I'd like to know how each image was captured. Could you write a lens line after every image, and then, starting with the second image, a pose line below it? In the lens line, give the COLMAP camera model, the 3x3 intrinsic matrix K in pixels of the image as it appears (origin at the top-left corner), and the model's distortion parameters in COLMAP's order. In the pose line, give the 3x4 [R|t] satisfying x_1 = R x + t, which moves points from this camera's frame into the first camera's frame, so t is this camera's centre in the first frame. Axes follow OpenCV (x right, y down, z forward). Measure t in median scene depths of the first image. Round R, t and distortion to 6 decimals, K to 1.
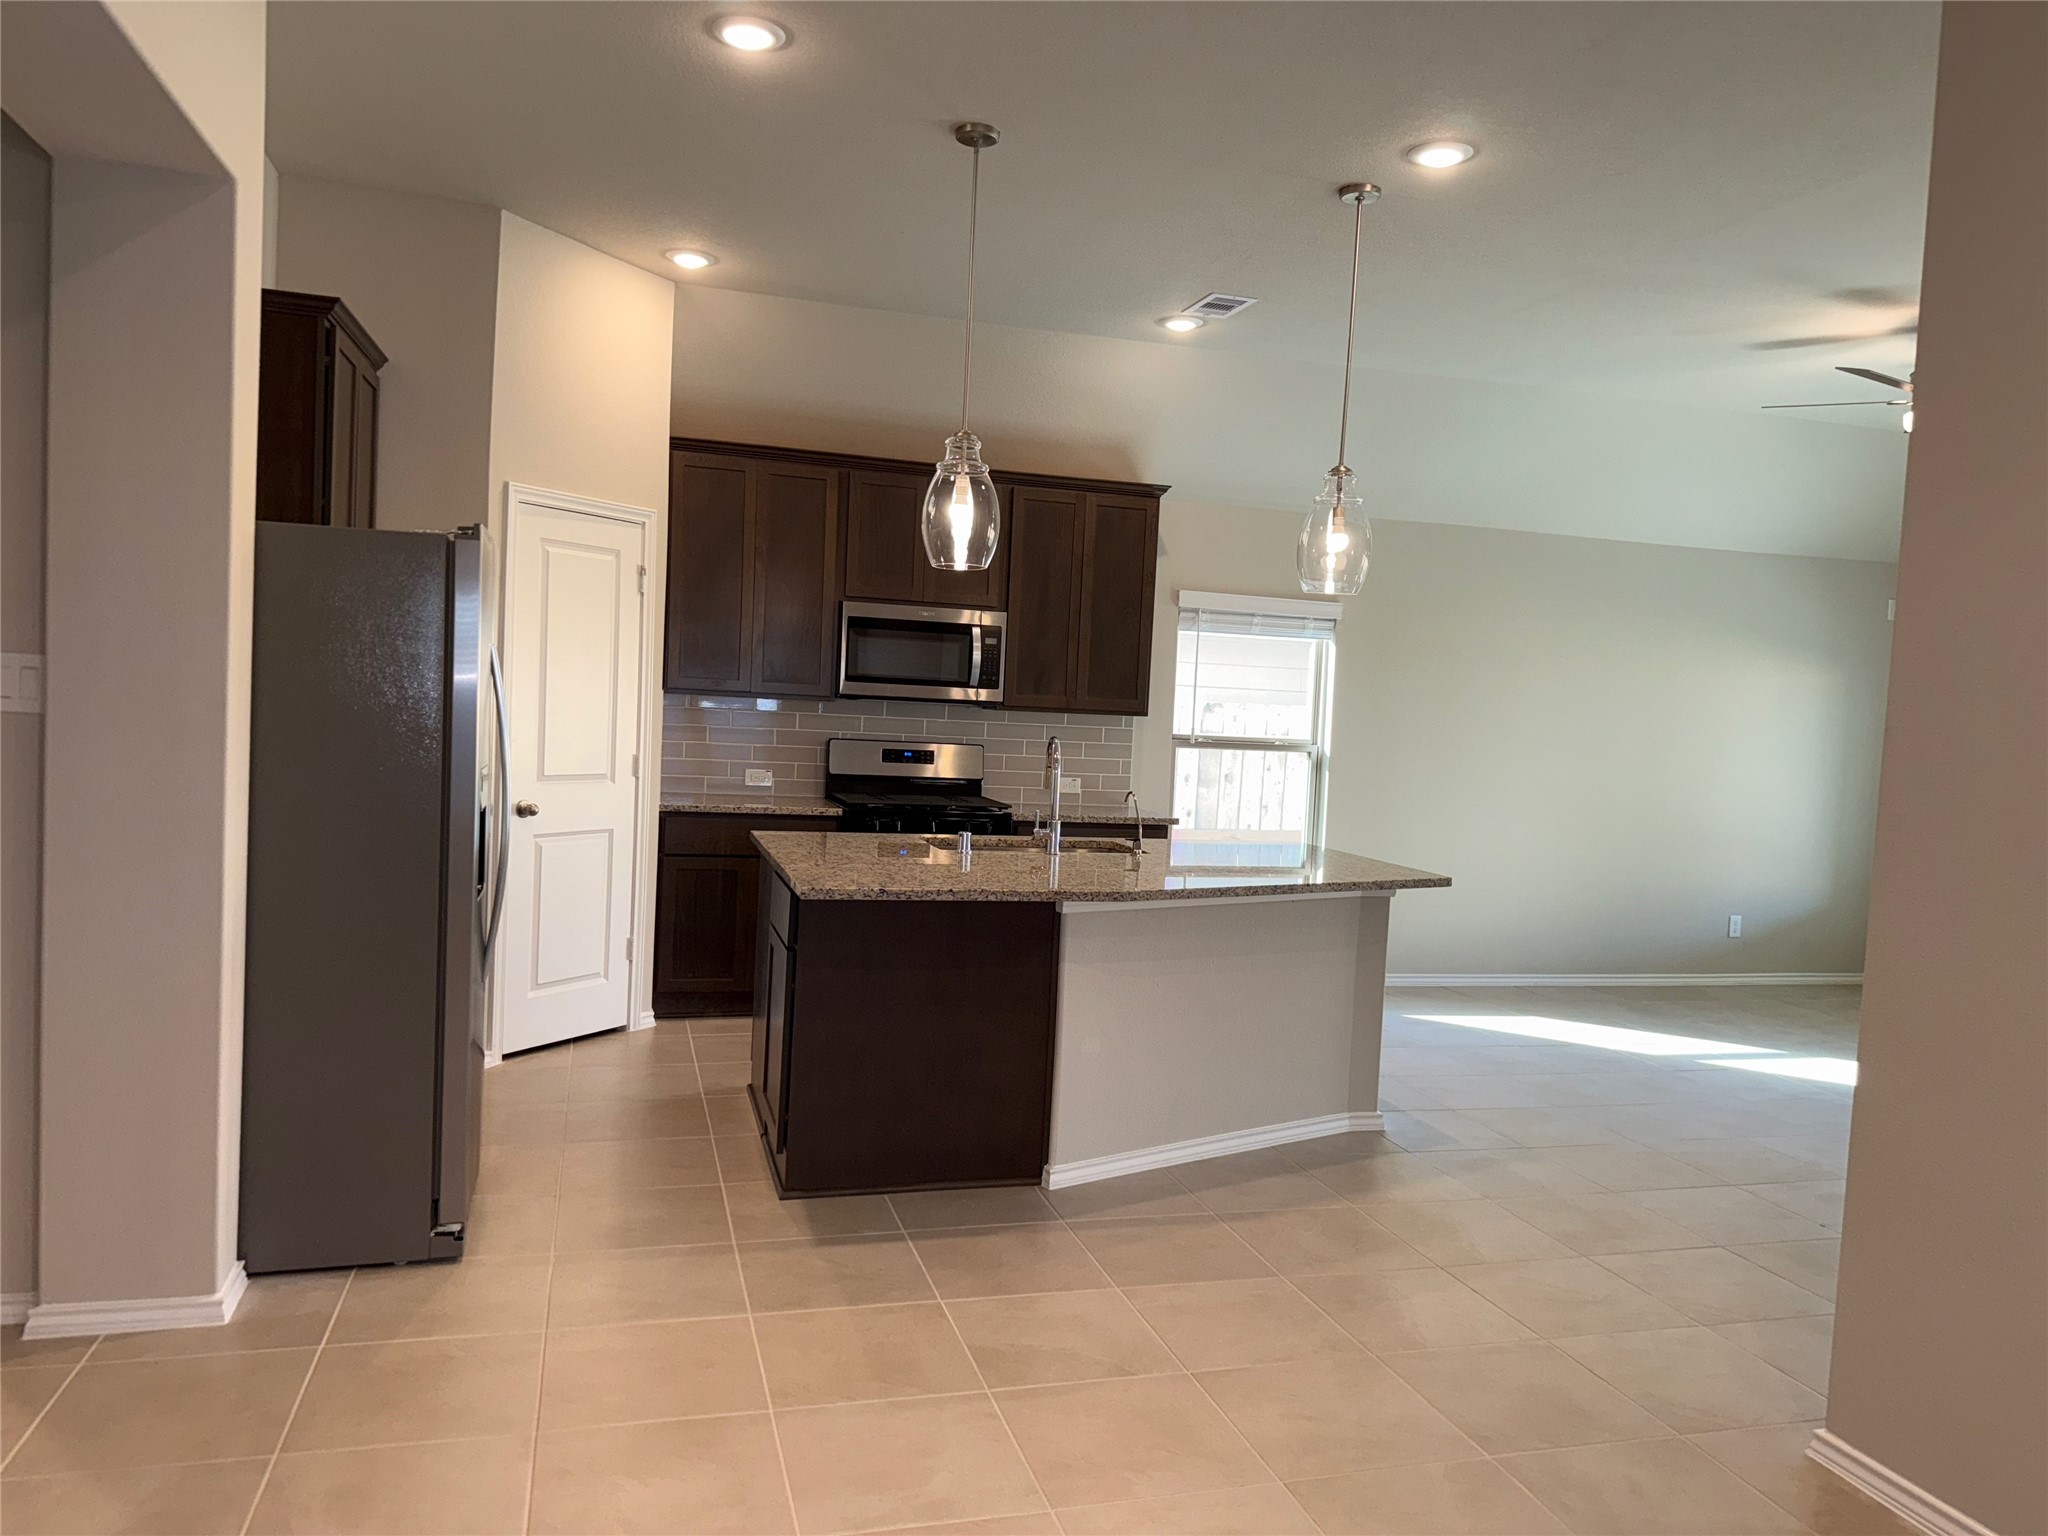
lens RADIAL K [[1374.0, 0, 1024.0], [0, 1374.0, 768.0], [0, 0, 1]] dist [0.002937, -0.000577]
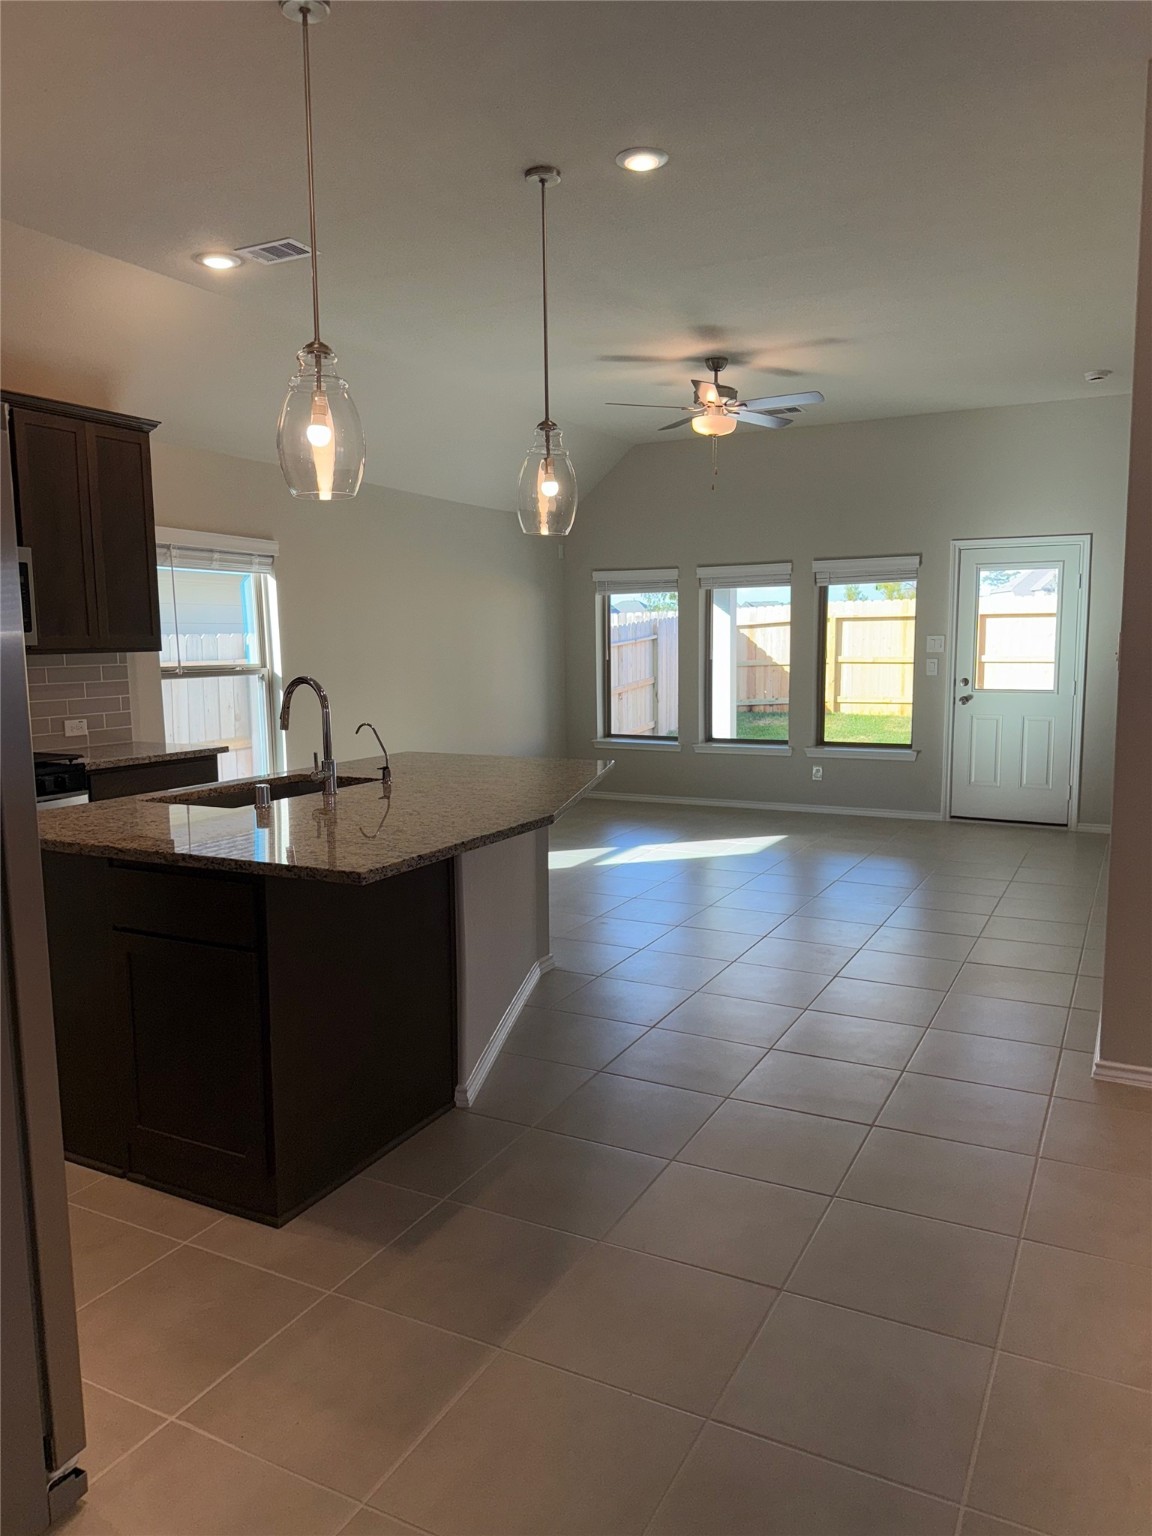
lens RADIAL K [[1048.8, 0, 576.0], [0, 1048.8, 768.0], [0, 0, 1]] dist [0.001840, -0.001551]
pose [[0.675840, -0.144550, 0.722735, -0.281747], [0.077459, 0.989079, 0.125387, -0.025791], [-0.732967, -0.028759, 0.679656, 0.241044]]
